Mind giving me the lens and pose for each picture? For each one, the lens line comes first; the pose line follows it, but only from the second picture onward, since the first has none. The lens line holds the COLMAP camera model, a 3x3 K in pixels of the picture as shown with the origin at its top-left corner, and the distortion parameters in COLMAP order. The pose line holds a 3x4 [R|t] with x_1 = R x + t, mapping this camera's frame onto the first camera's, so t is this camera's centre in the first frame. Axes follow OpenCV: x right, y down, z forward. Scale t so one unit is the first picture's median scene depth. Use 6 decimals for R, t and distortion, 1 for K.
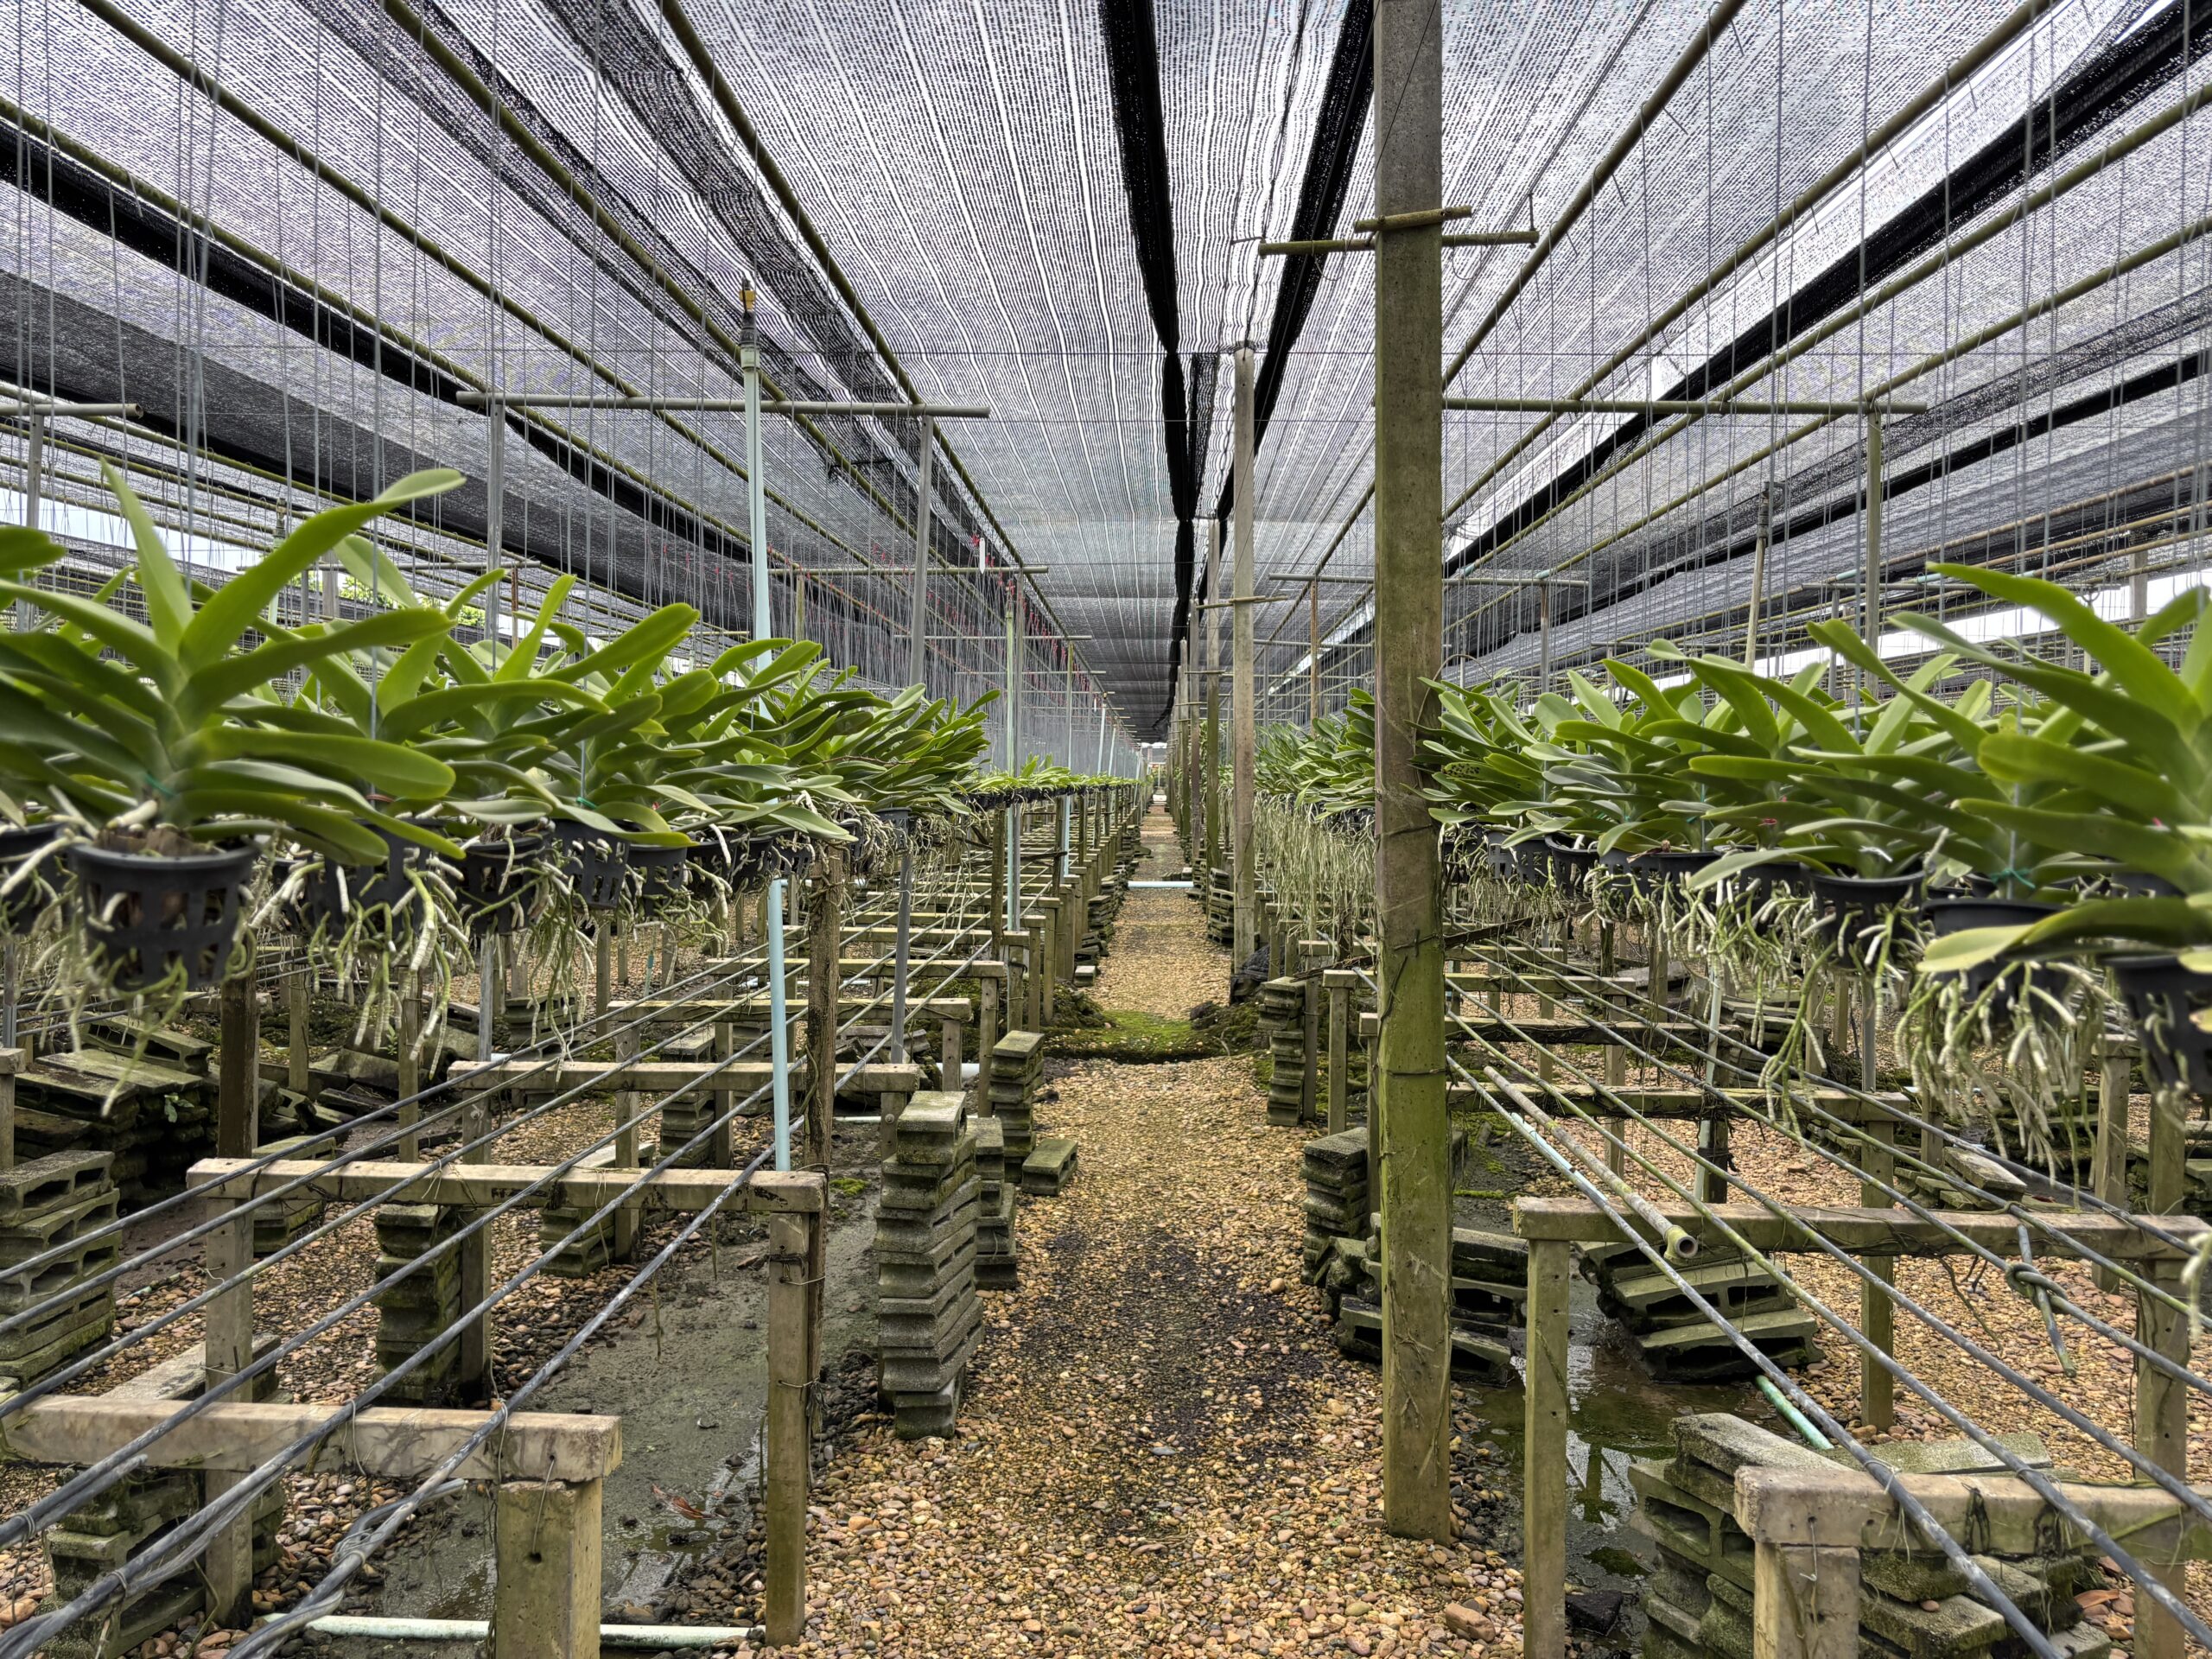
lens RADIAL K [[1675.5, 0, 1089.5], [0, 1675.5, 824.7], [0, 0, 1]] dist [0.035941, -0.050893]
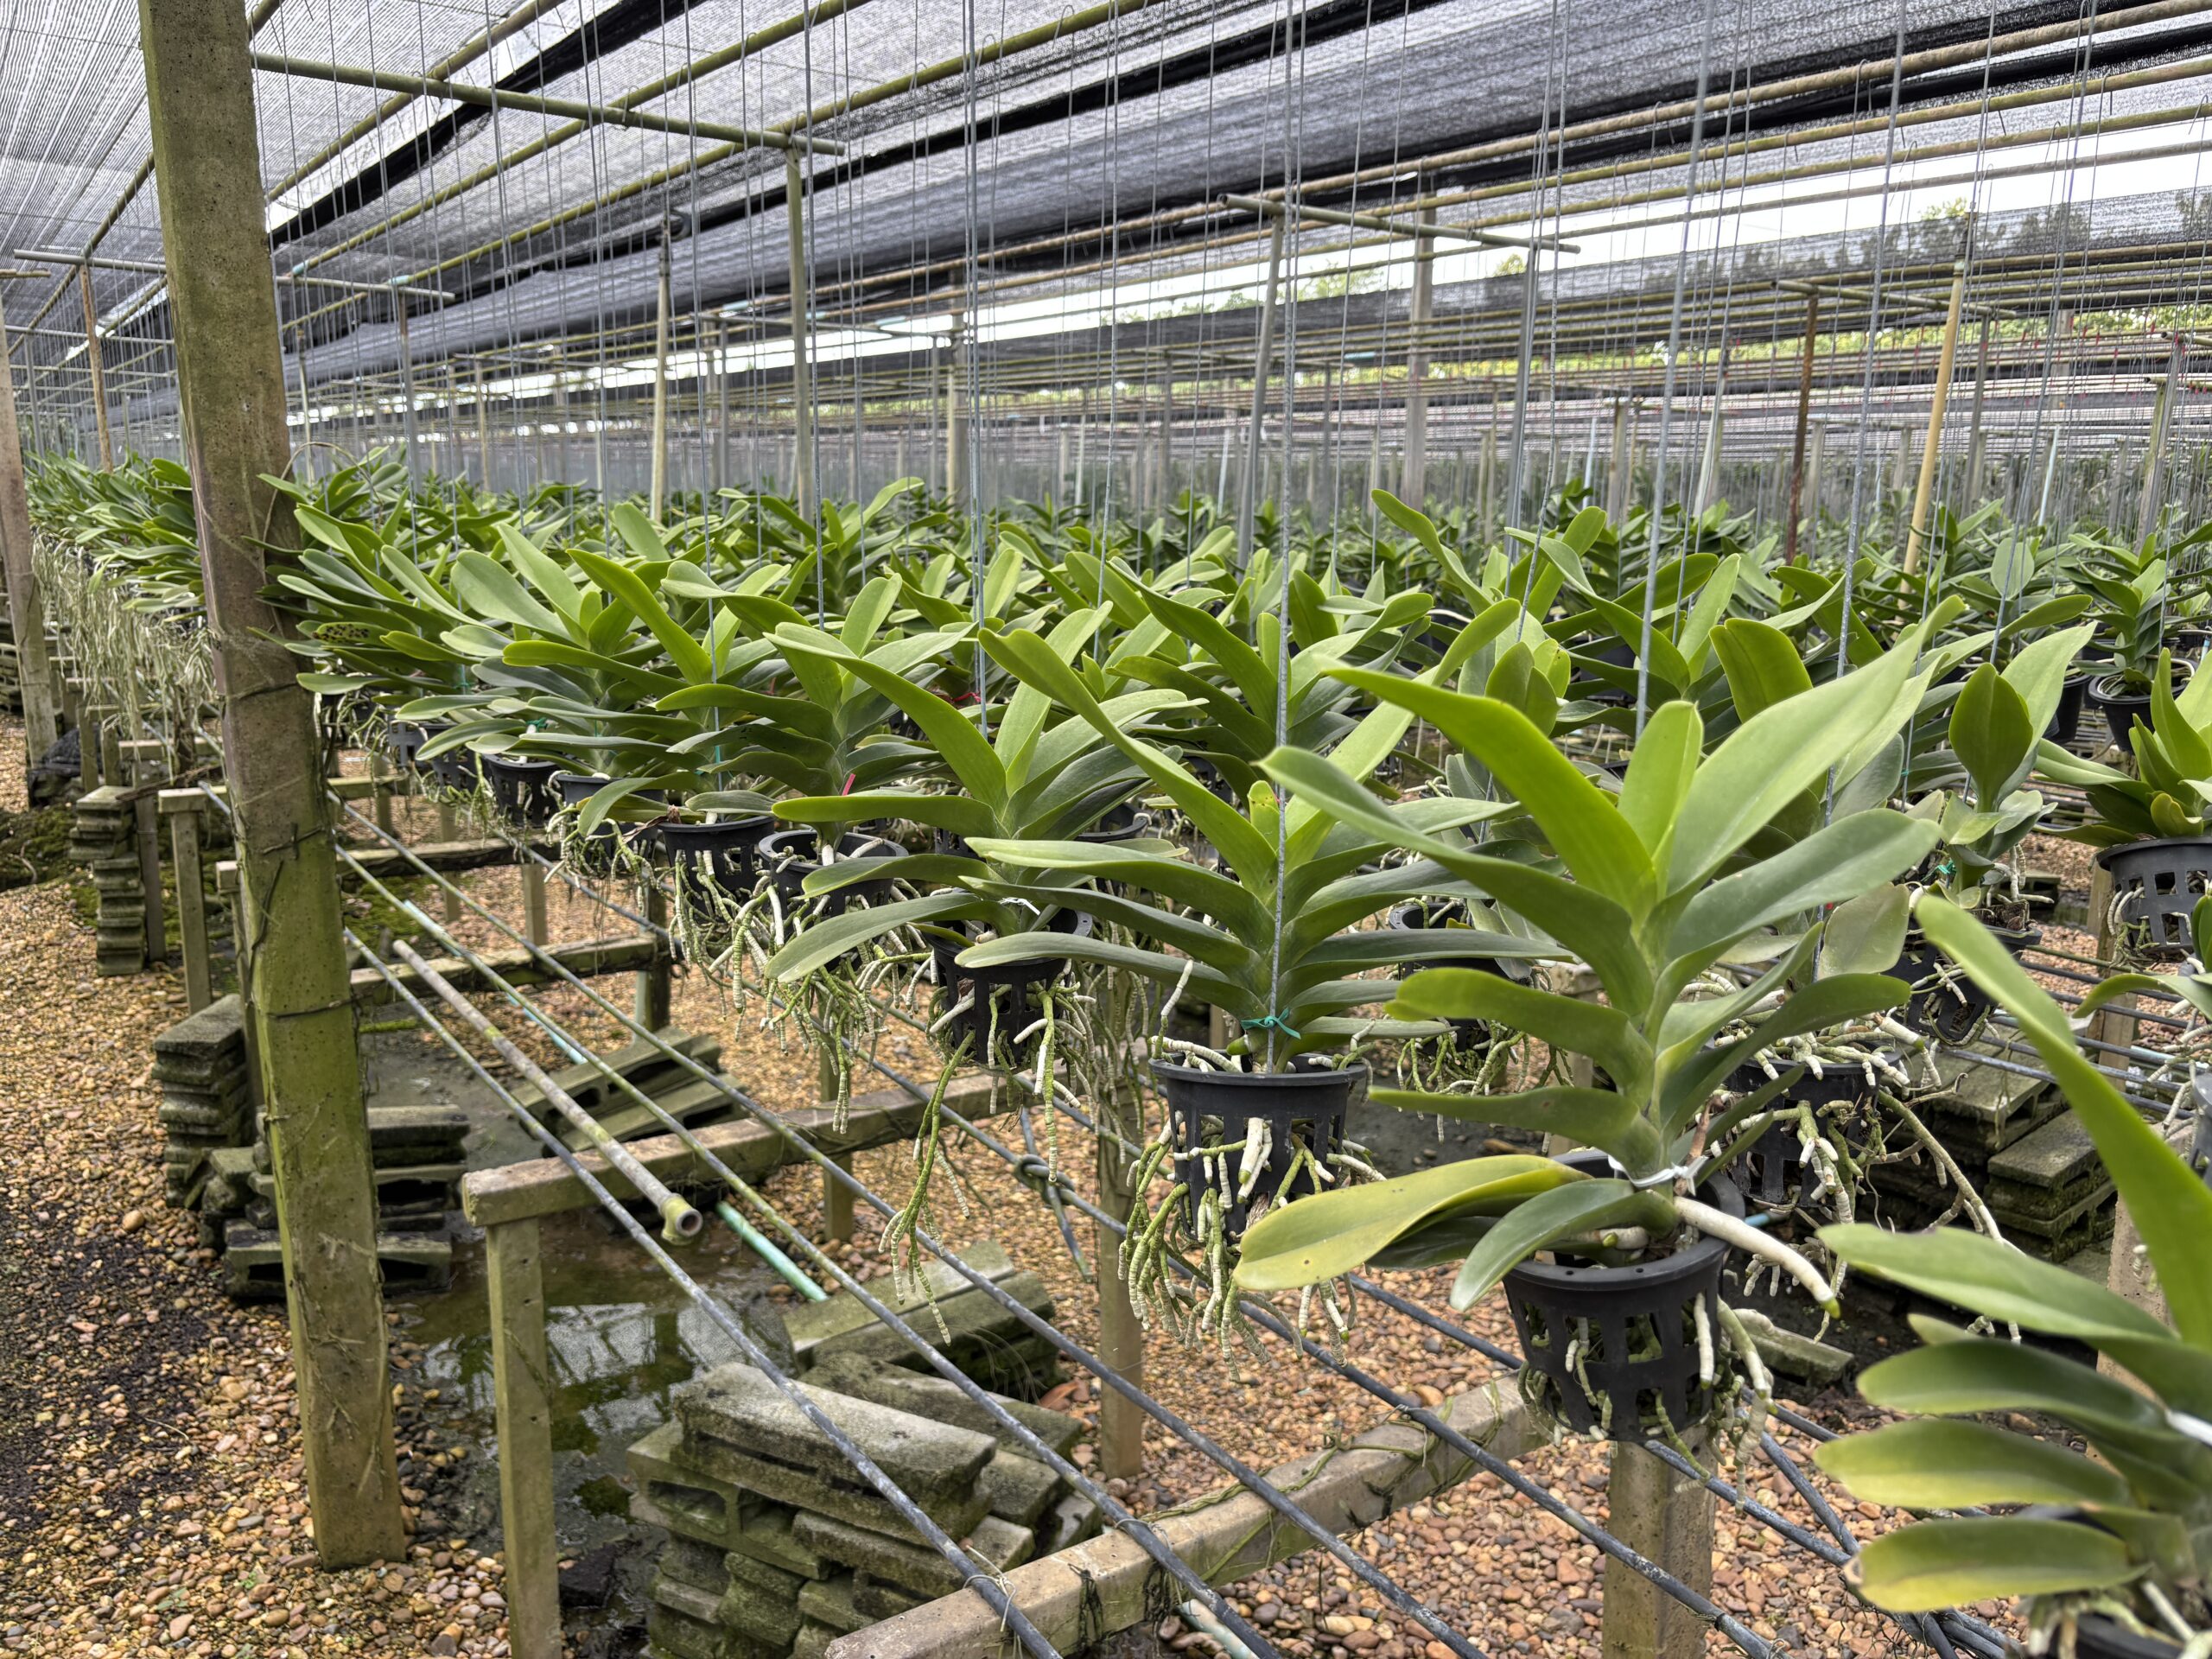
lens RADIAL K [[1675.5, 0, 1101.9], [0, 1675.5, 841.9], [0, 0, 1]] dist [0.035941, -0.050893]
pose [[0.796101, -0.120135, 0.593119, 0.031183], [0.008883, 0.982312, 0.187042, -0.051695], [-0.605098, -0.143636, 0.783087, 0.161630]]
